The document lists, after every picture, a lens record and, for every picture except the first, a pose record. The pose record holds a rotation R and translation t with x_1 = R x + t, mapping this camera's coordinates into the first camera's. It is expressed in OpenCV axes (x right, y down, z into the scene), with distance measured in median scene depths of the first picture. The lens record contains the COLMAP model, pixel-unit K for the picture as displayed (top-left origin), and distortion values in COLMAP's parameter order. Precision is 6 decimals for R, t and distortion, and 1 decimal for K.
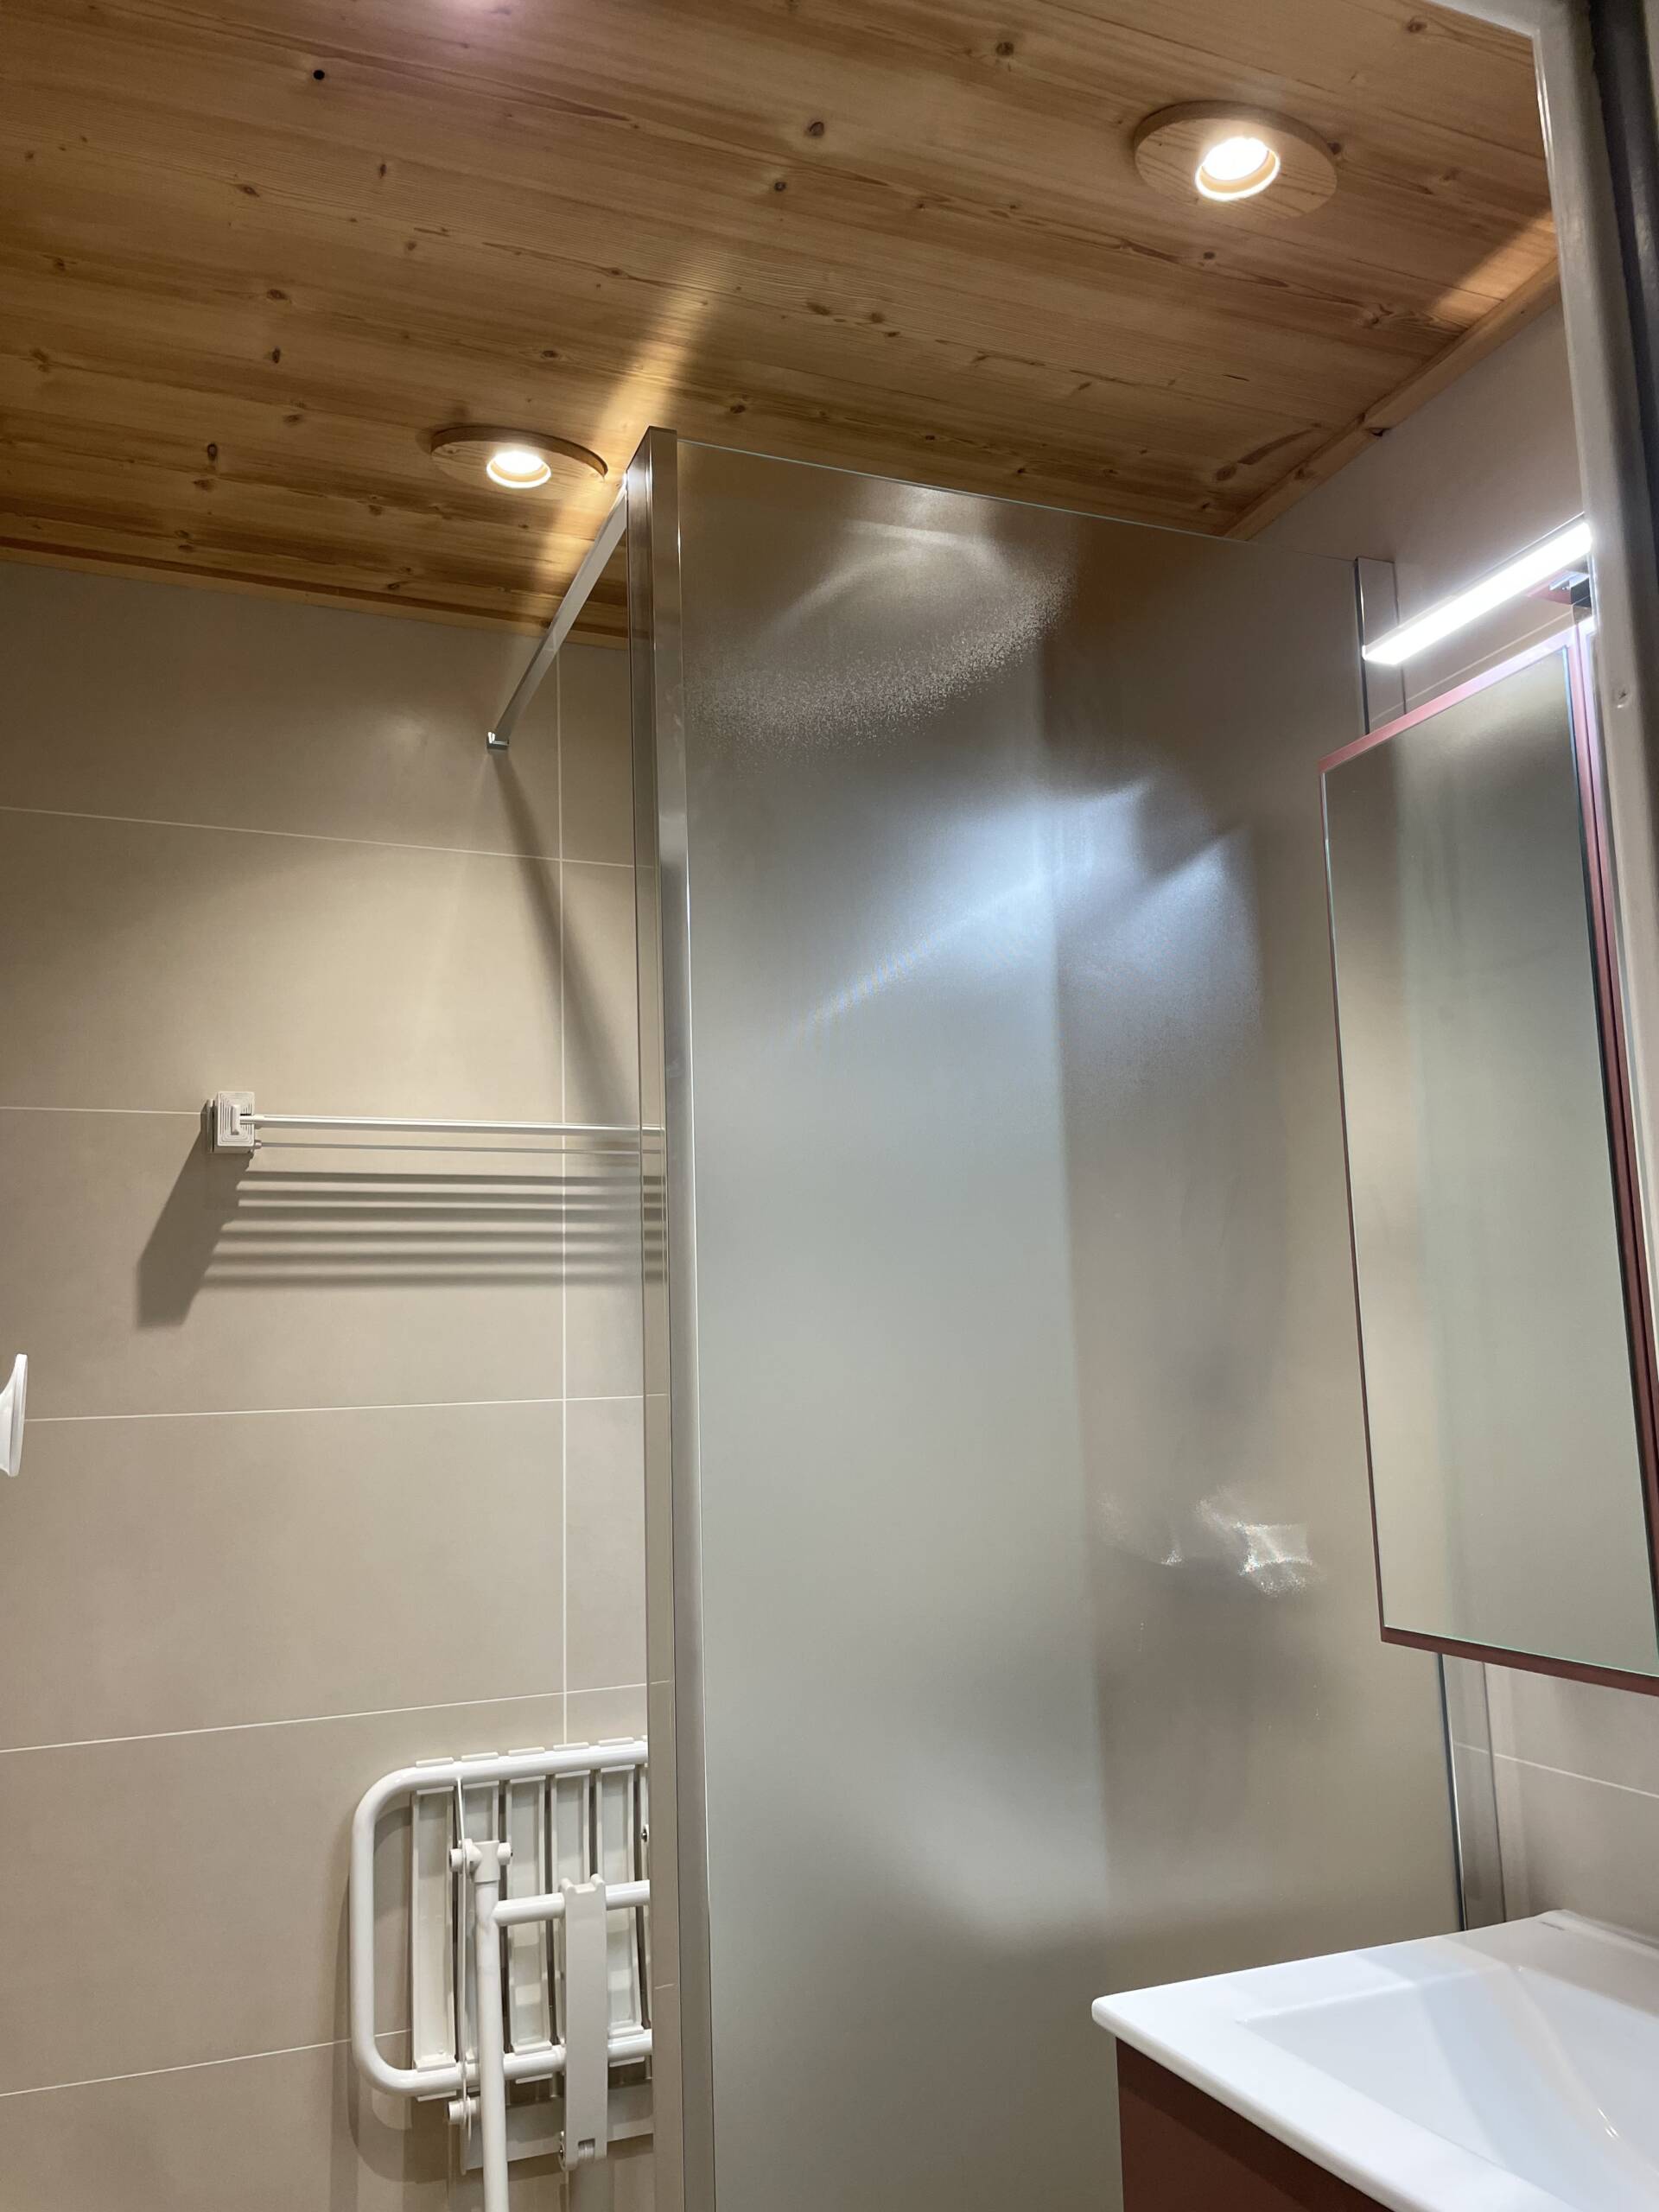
lens RADIAL K [[1687.1, 0, 831.7], [0, 1687.1, 1113.3], [0, 0, 1]] dist [0.025634, -0.020329]
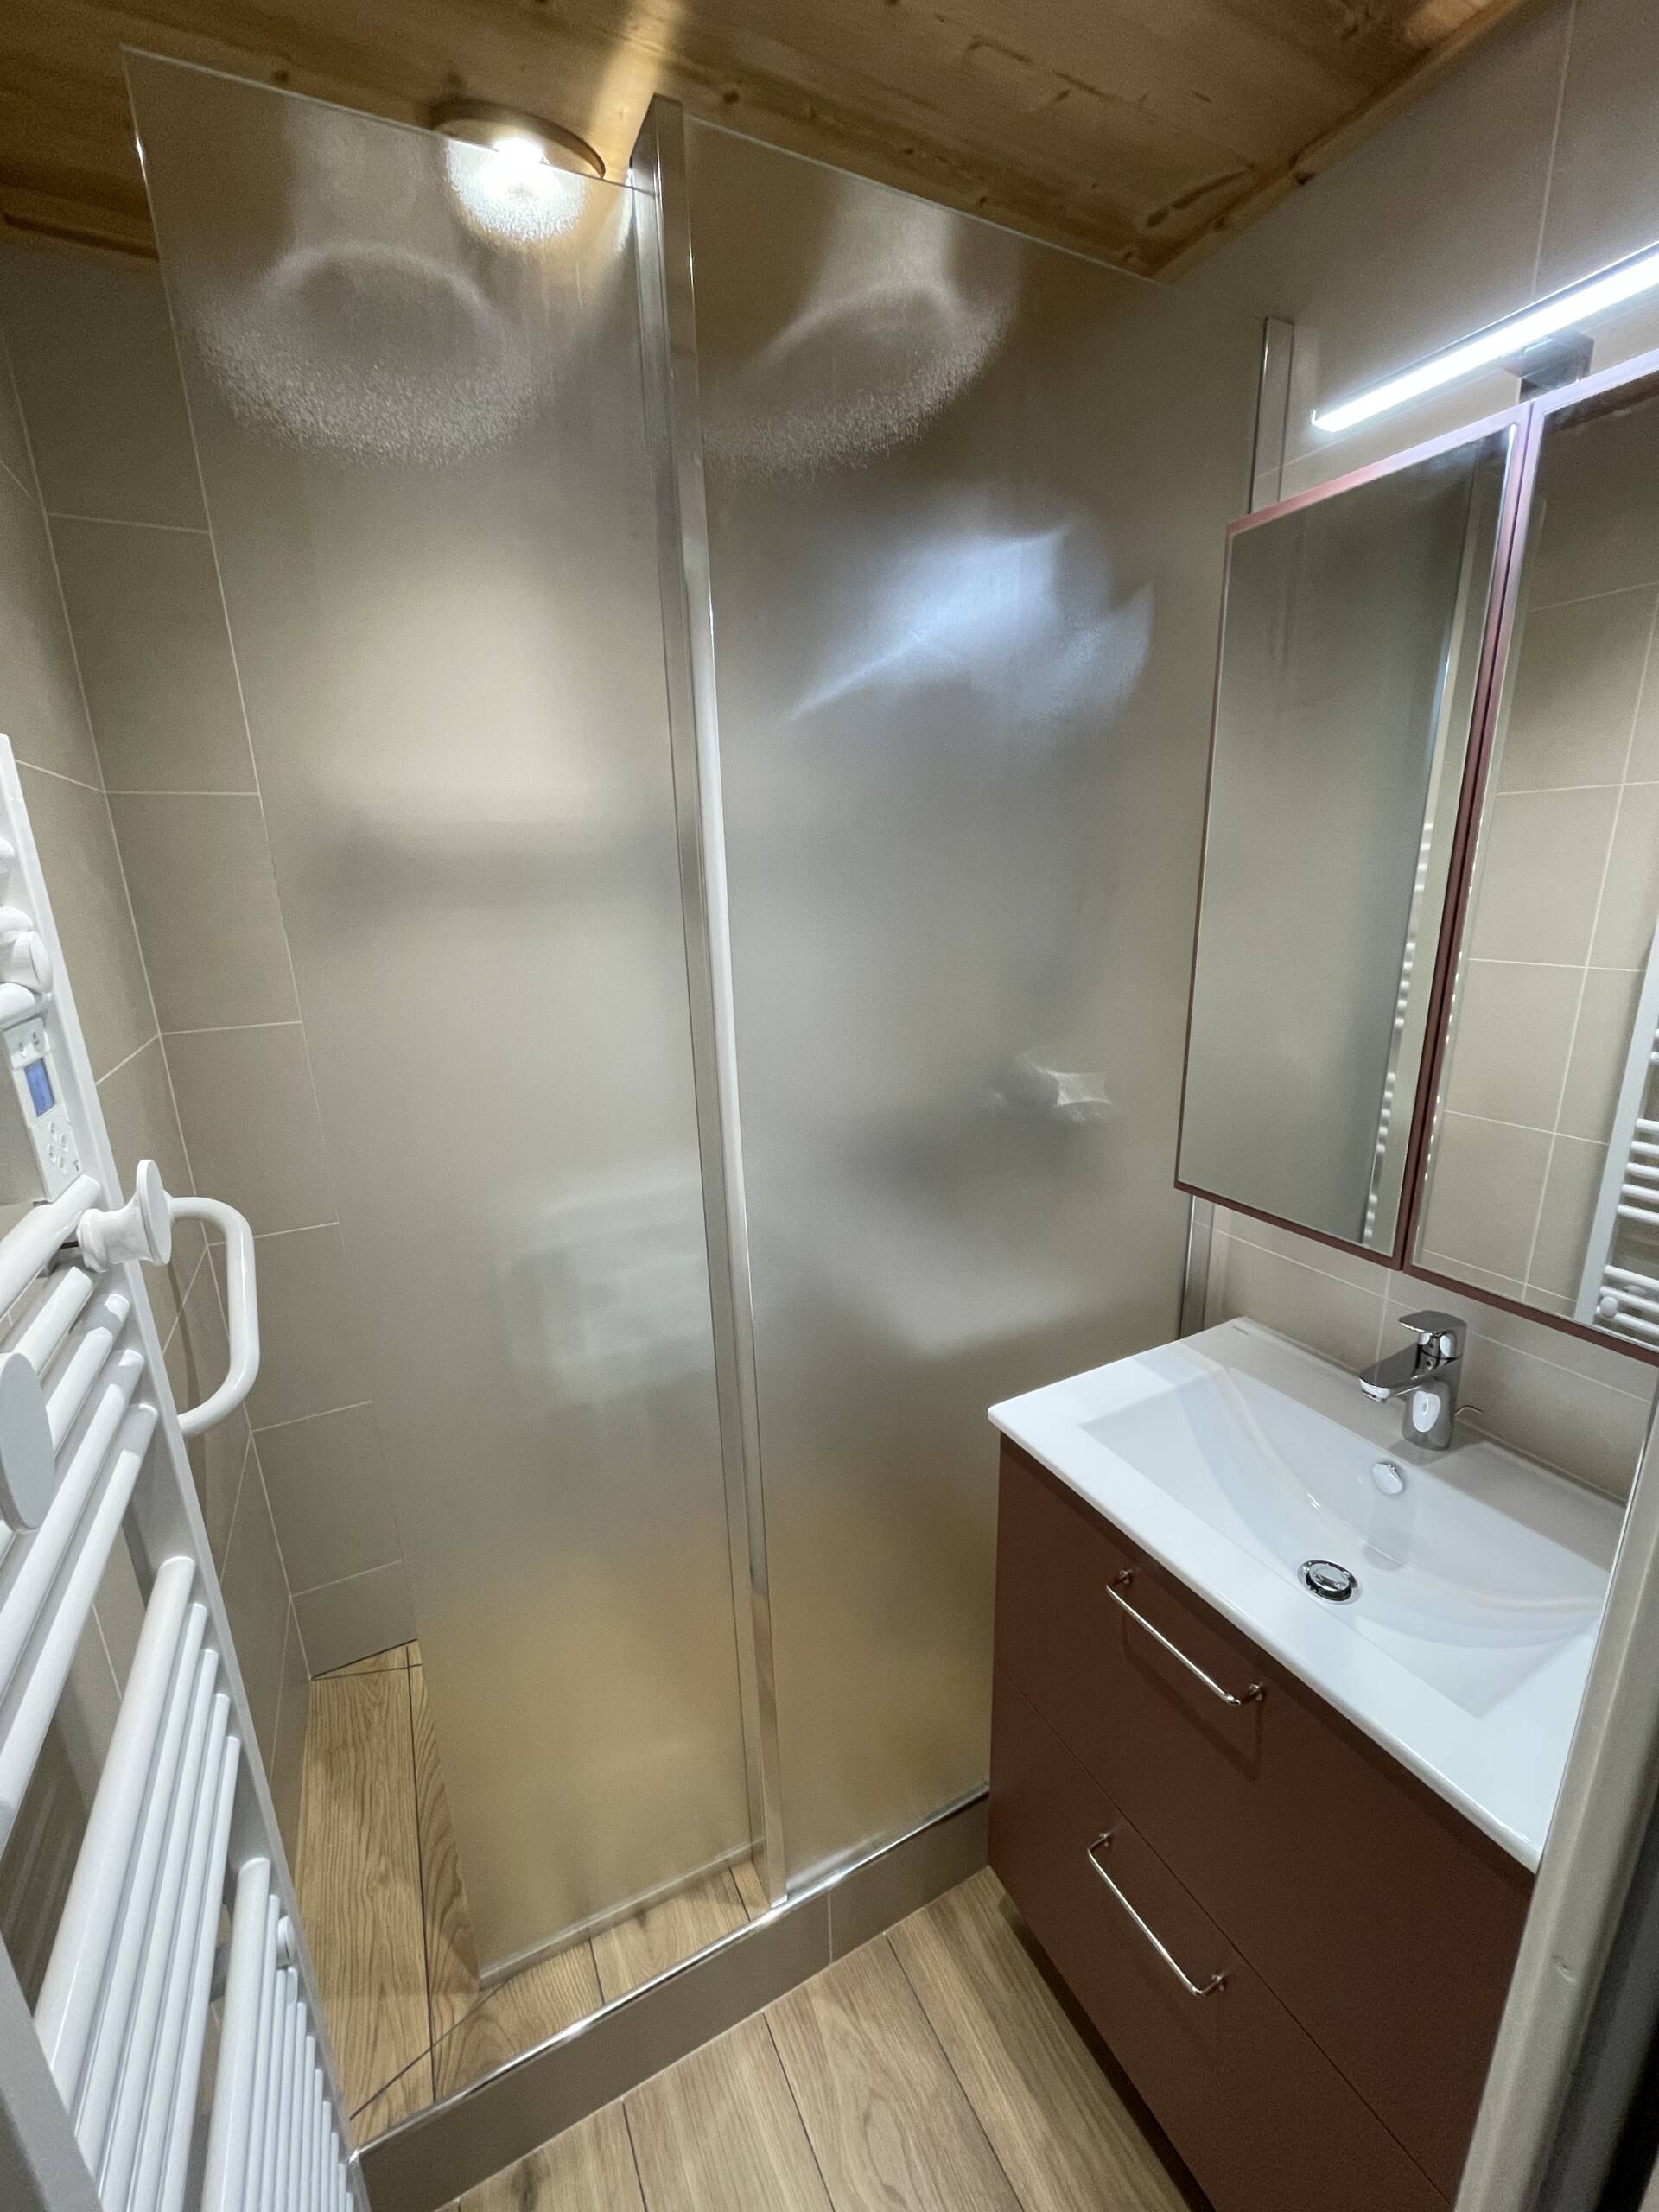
lens RADIAL K [[887.5, 0, 827.7], [0, 887.5, 1100.3], [0, 0, 1]] dist [-0.007944, 0.000533]
pose [[0.996235, -0.016761, 0.085055, -0.052002], [-0.018163, 0.918999, 0.393840, -0.066664], [-0.084767, -0.393903, 0.915235, 0.262713]]
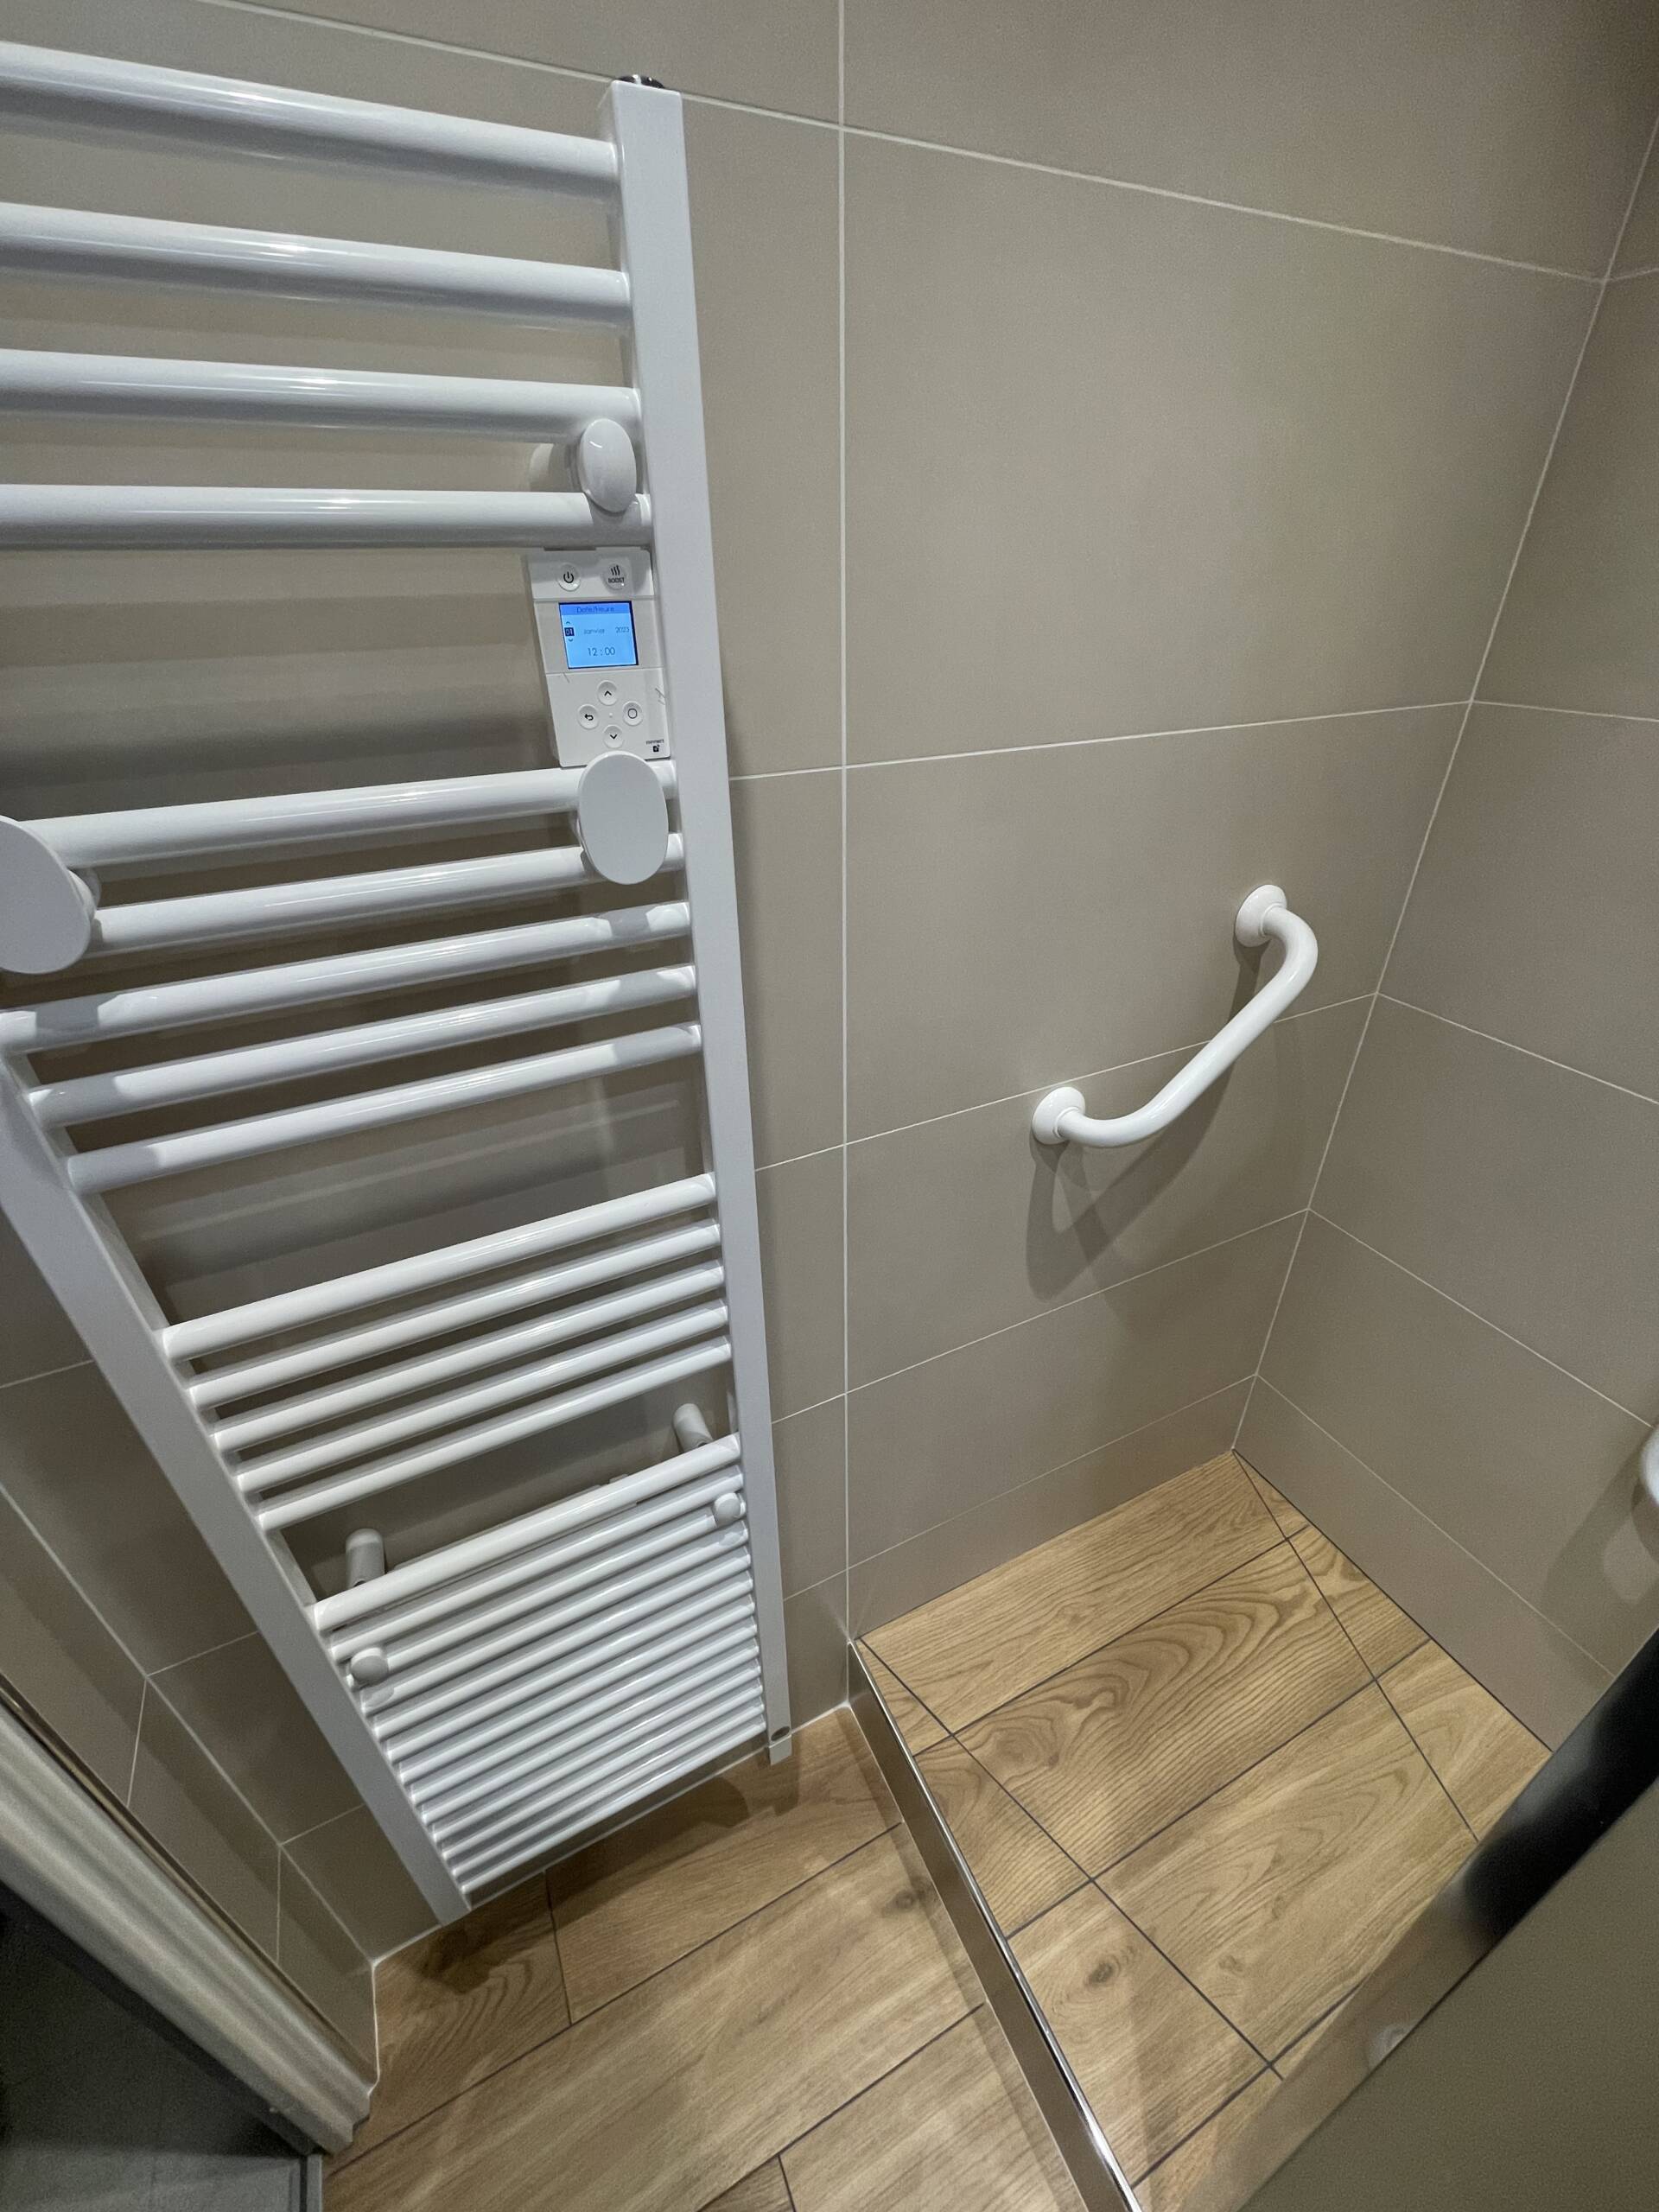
lens RADIAL K [[887.5, 0, 833.1], [0, 887.5, 1100.2], [0, 0, 1]] dist [-0.007944, 0.000533]
pose [[0.079984, 0.534425, -0.841423, 0.010558], [0.153220, 0.827504, 0.540149, 0.035723], [0.984950, -0.172127, -0.015698, 0.613715]]
